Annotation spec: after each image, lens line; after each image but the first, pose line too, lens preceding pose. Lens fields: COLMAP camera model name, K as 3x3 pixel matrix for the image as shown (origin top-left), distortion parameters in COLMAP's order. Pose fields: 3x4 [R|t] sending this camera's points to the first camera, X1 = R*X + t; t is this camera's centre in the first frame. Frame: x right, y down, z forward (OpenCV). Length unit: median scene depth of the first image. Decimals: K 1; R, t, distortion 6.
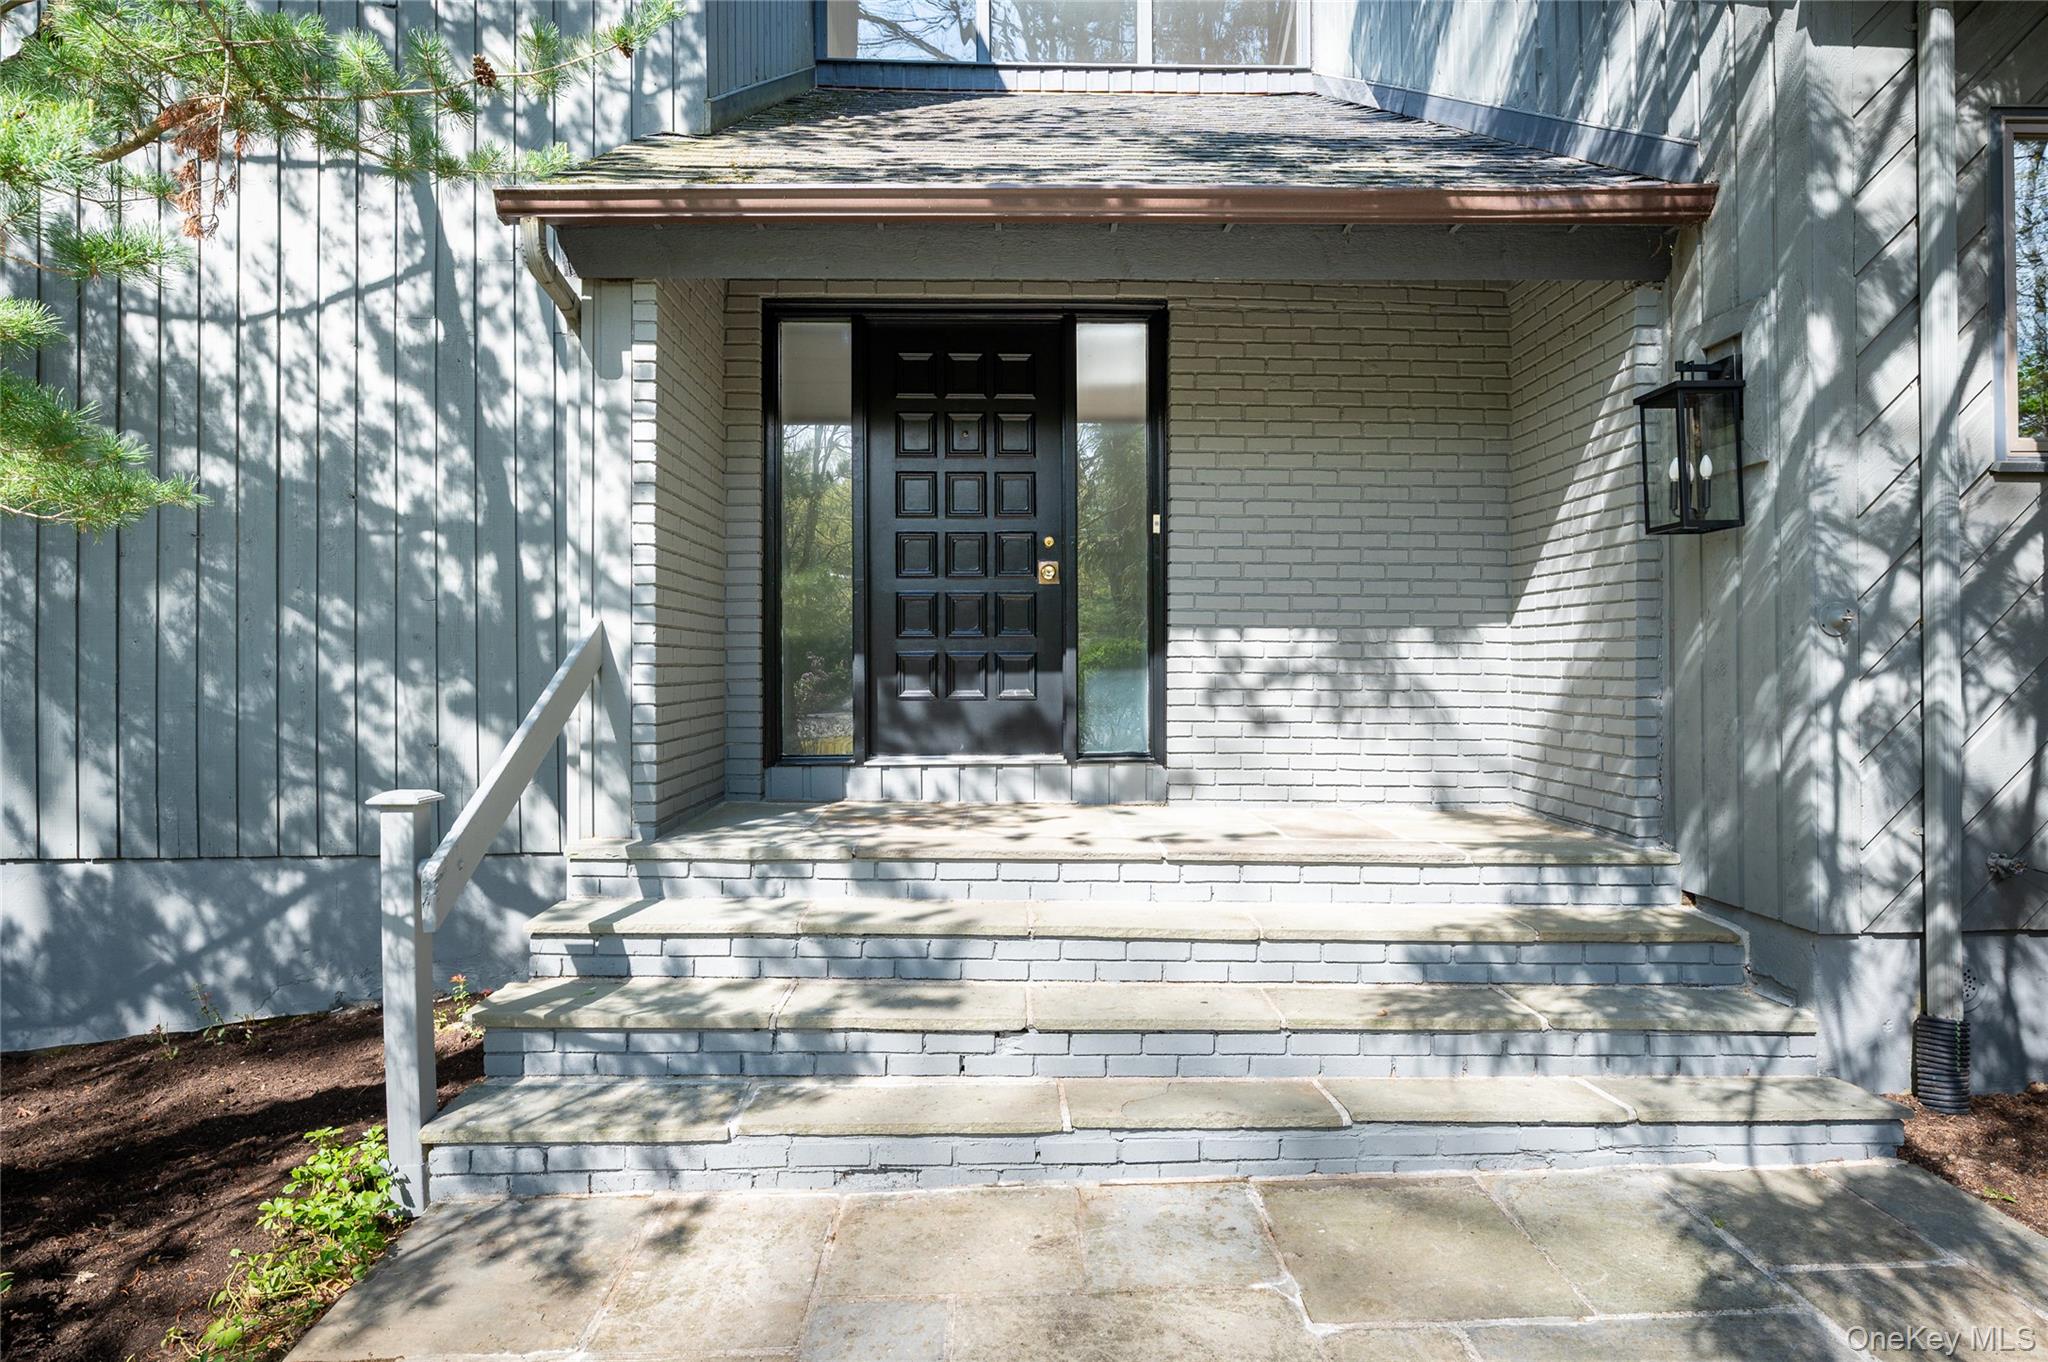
lens RADIAL K [[965.8, 0, 1024.0], [0, 965.8, 681.0], [0, 0, 1]] dist [0.000432, -0.000003]
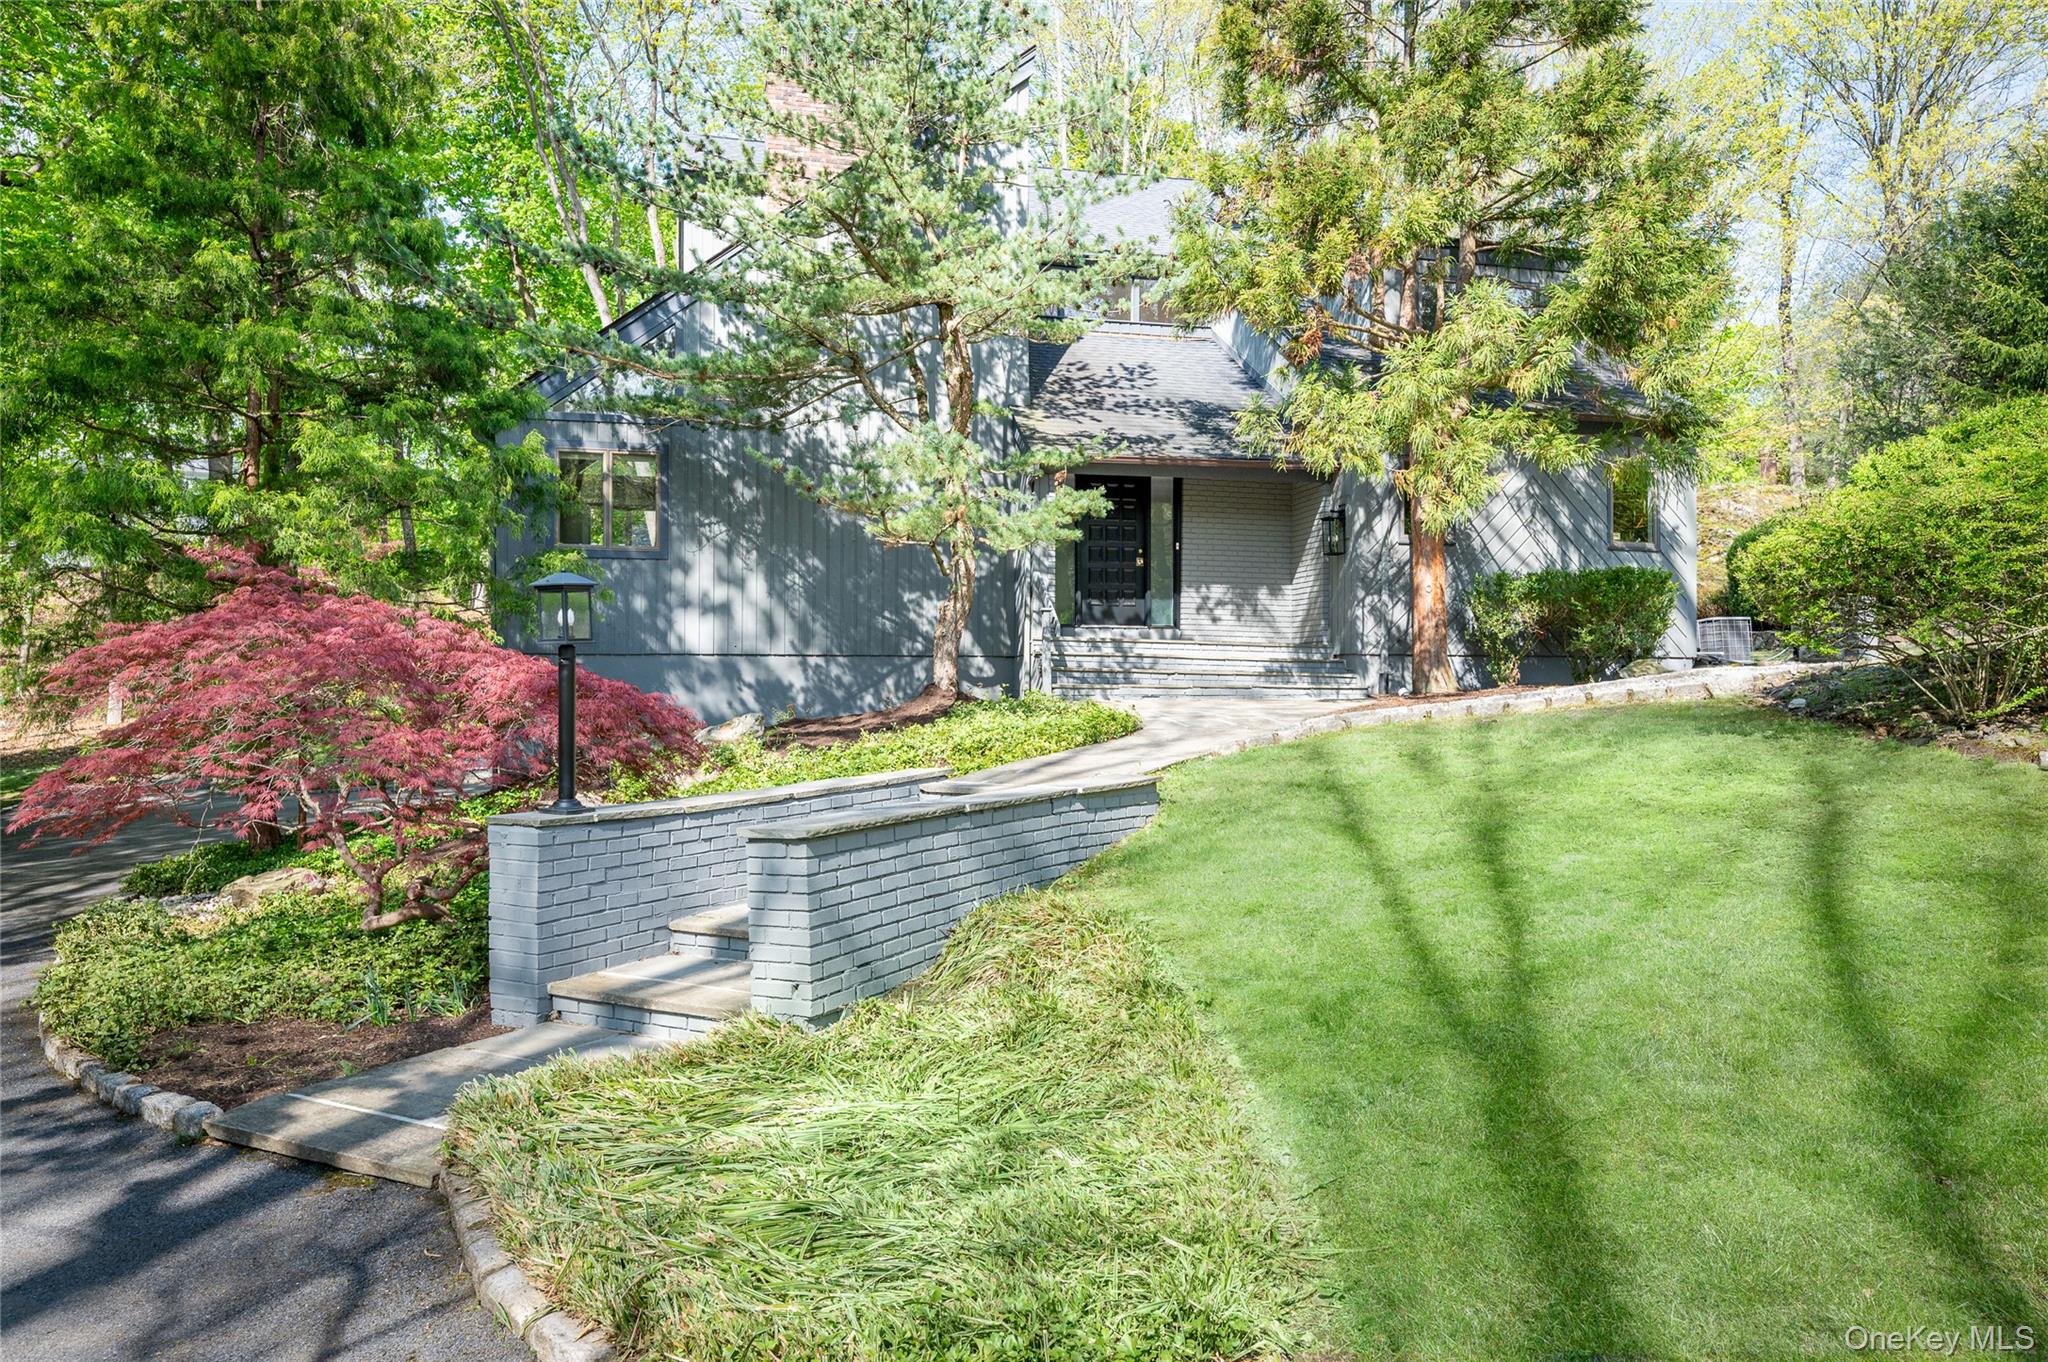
lens RADIAL K [[1296.5, 0, 1024.0], [0, 1296.5, 681.0], [0, 0, 1]] dist [0.000248, -0.000023]
pose [[0.974269, 0.002518, 0.225373, -1.256245], [0.000937, 0.999884, -0.015221, 0.306663], [-0.225385, 0.015041, 0.974154, -2.805382]]
